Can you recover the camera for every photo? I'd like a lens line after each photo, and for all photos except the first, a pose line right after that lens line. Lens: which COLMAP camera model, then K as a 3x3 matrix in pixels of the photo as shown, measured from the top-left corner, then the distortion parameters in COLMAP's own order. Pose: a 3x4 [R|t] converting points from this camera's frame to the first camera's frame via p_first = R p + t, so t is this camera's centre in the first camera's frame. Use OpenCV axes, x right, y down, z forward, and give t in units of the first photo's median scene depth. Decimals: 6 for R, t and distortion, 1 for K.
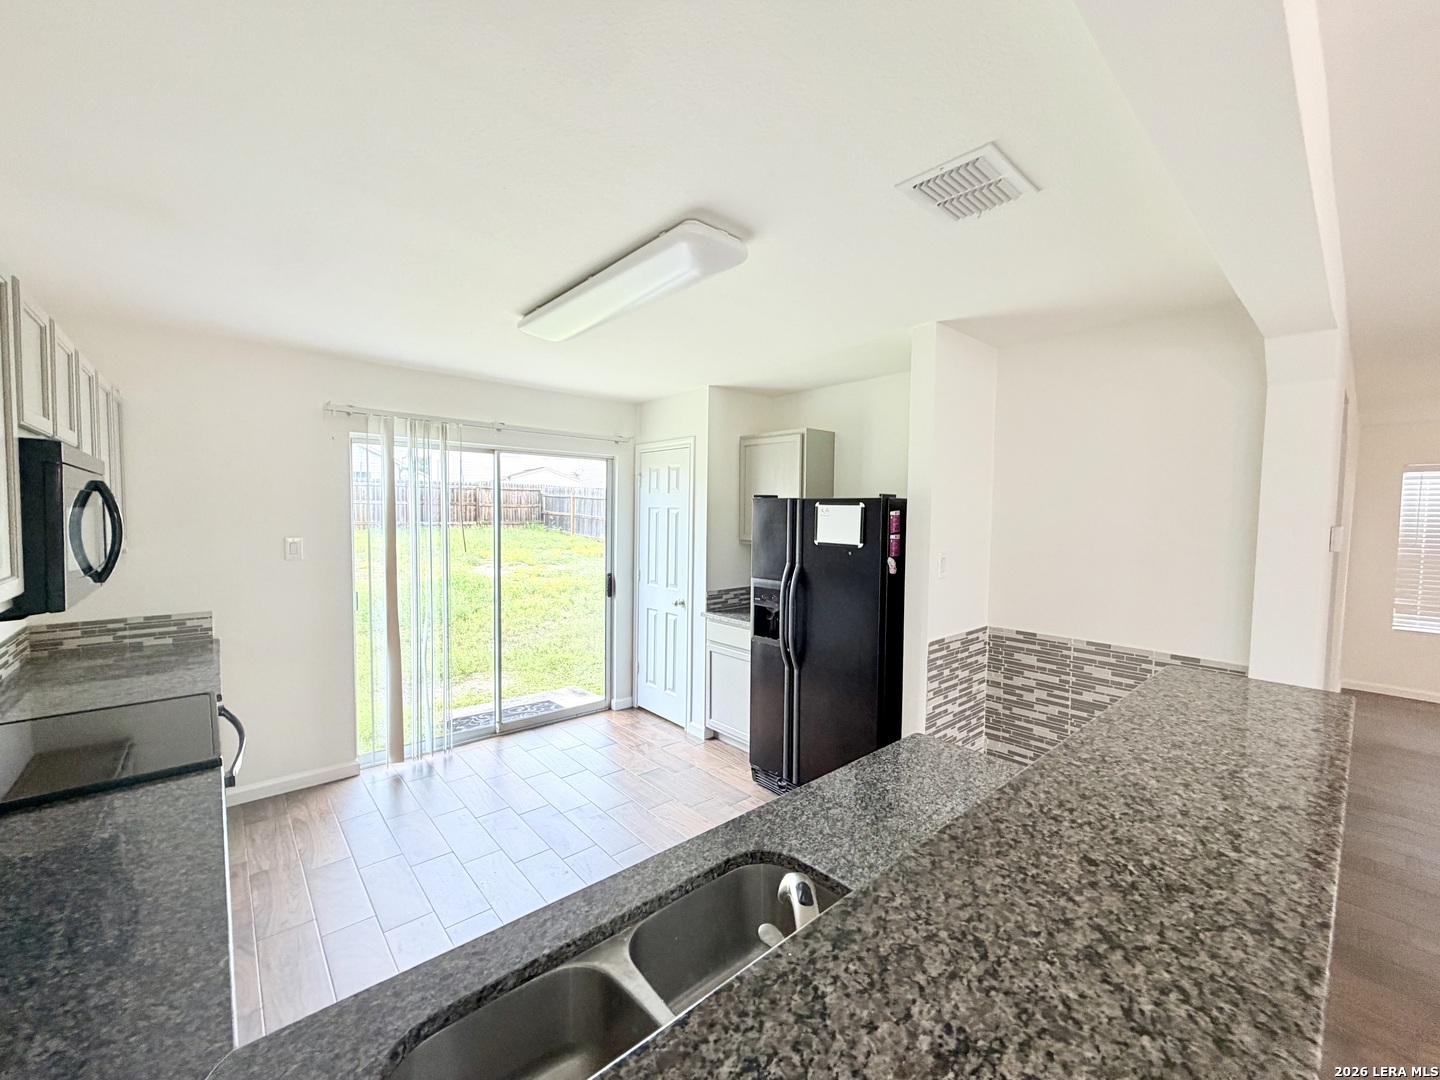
lens RADIAL K [[571.7, 0, 715.0], [0, 571.7, 542.8], [0, 0, 1]] dist [-0.000649, -0.000160]
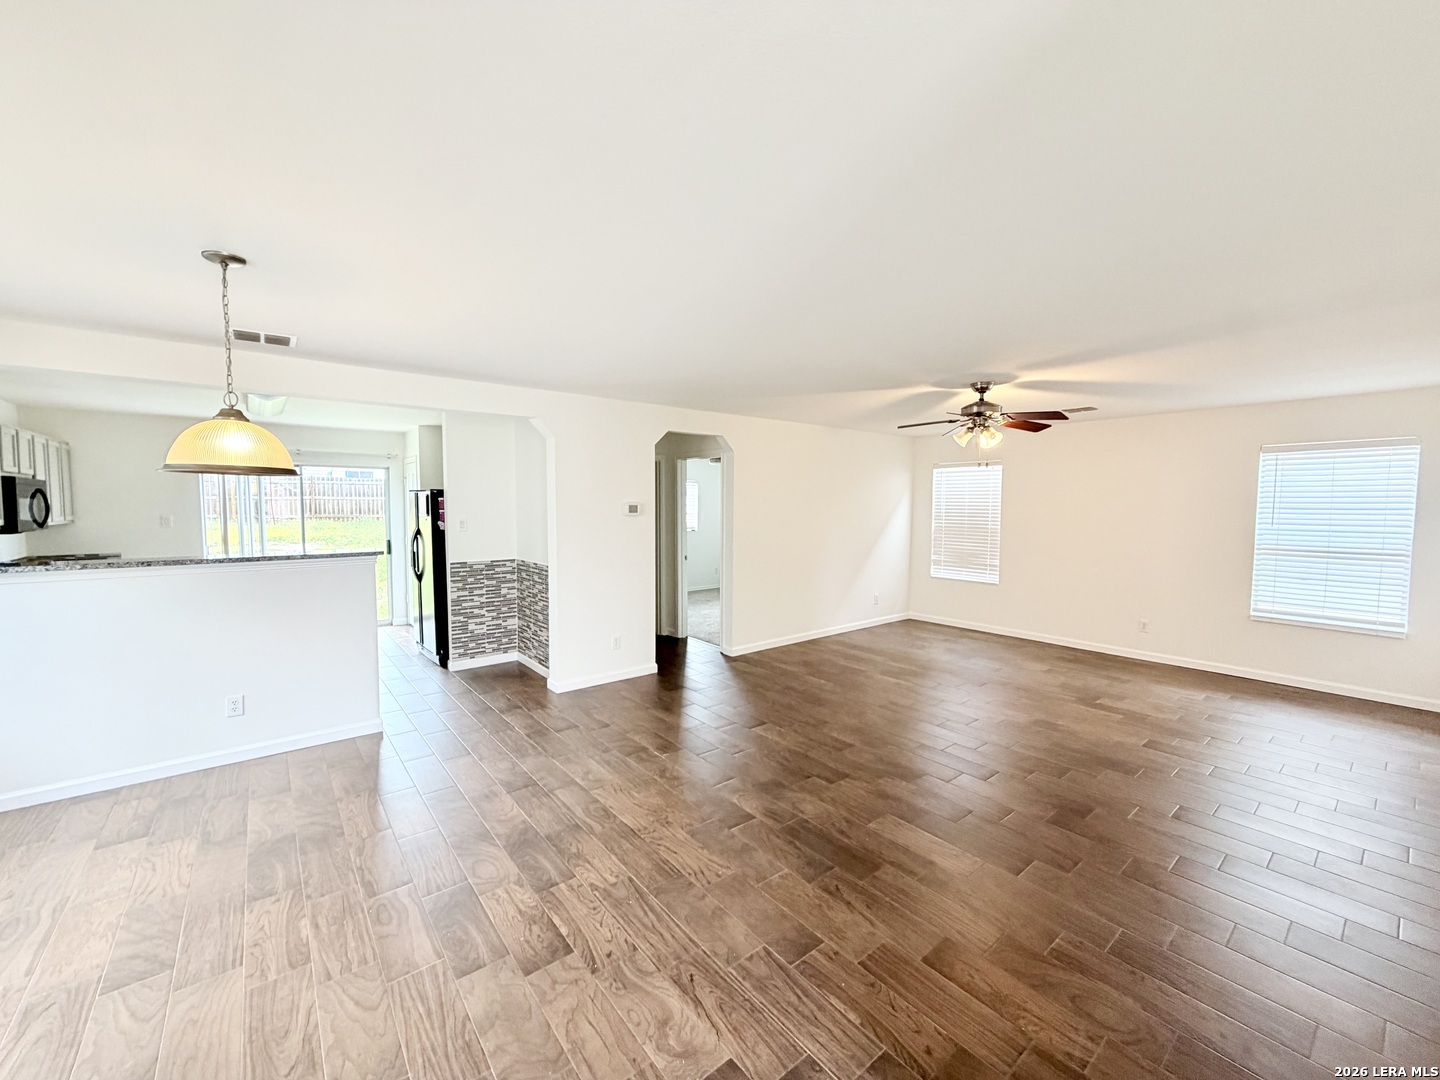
lens RADIAL K [[571.7, 0, 714.9], [0, 571.7, 543.1], [0, 0, 1]] dist [-0.000649, -0.000160]
pose [[0.998831, -0.006274, -0.047924, 1.337407], [0.006916, 0.999888, 0.013241, 0.080273], [0.047836, -0.013557, 0.998763, -0.922985]]
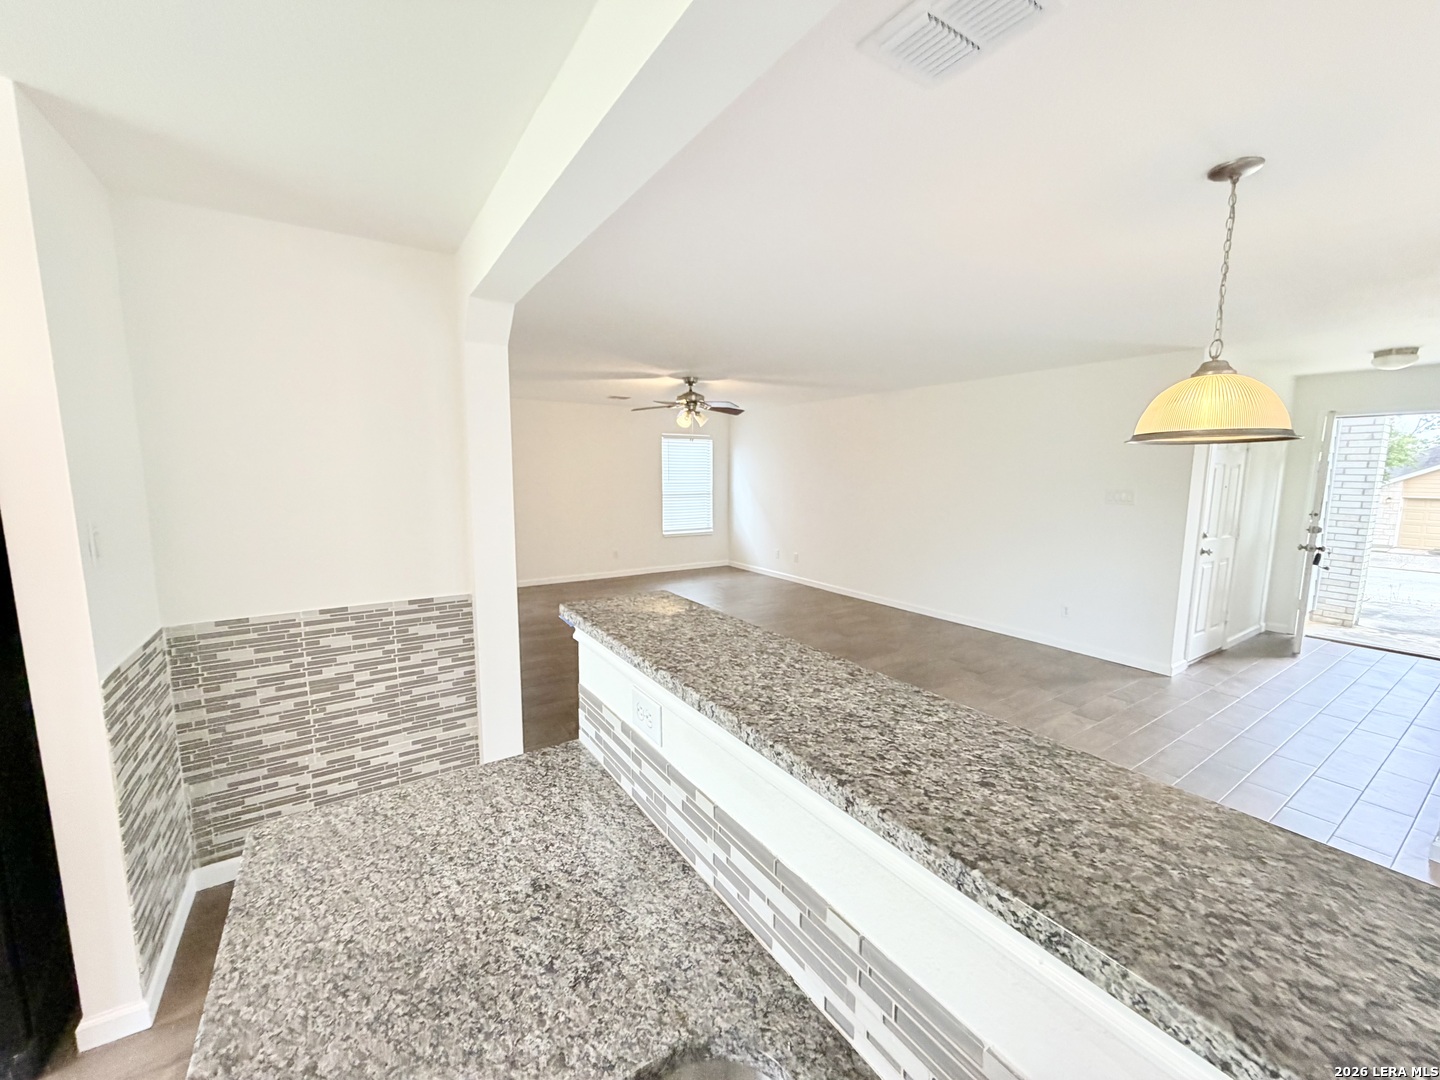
lens RADIAL K [[571.7, 0, 716.7], [0, 571.7, 540.3], [0, 0, 1]] dist [-0.000649, -0.000160]
pose [[0.139982, -0.135452, 0.980845, -0.079235], [0.051685, 0.990248, 0.129374, -0.008675], [-0.988804, 0.032585, 0.145618, 0.283618]]
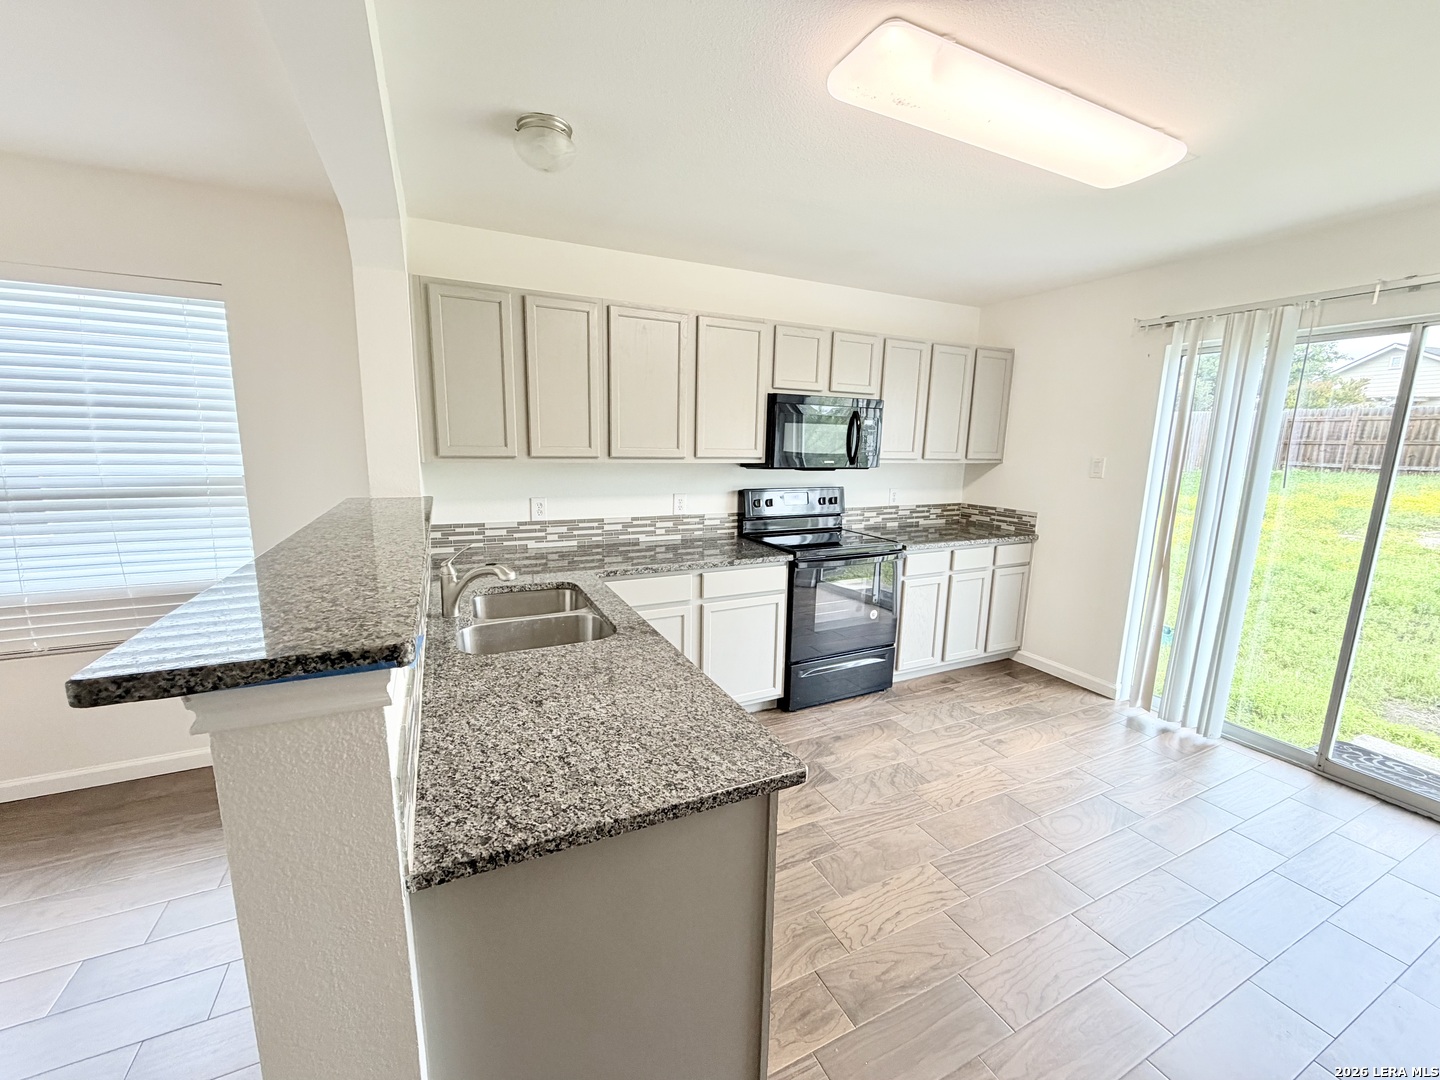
lens RADIAL K [[571.7, 0, 715.2], [0, 571.7, 539.7], [0, 0, 1]] dist [-0.000649, -0.000160]
pose [[-0.272977, 0.147001, -0.950723, 0.587430], [-0.074044, 0.982114, 0.173115, 0.011298], [0.959167, 0.117652, -0.257210, 0.682845]]
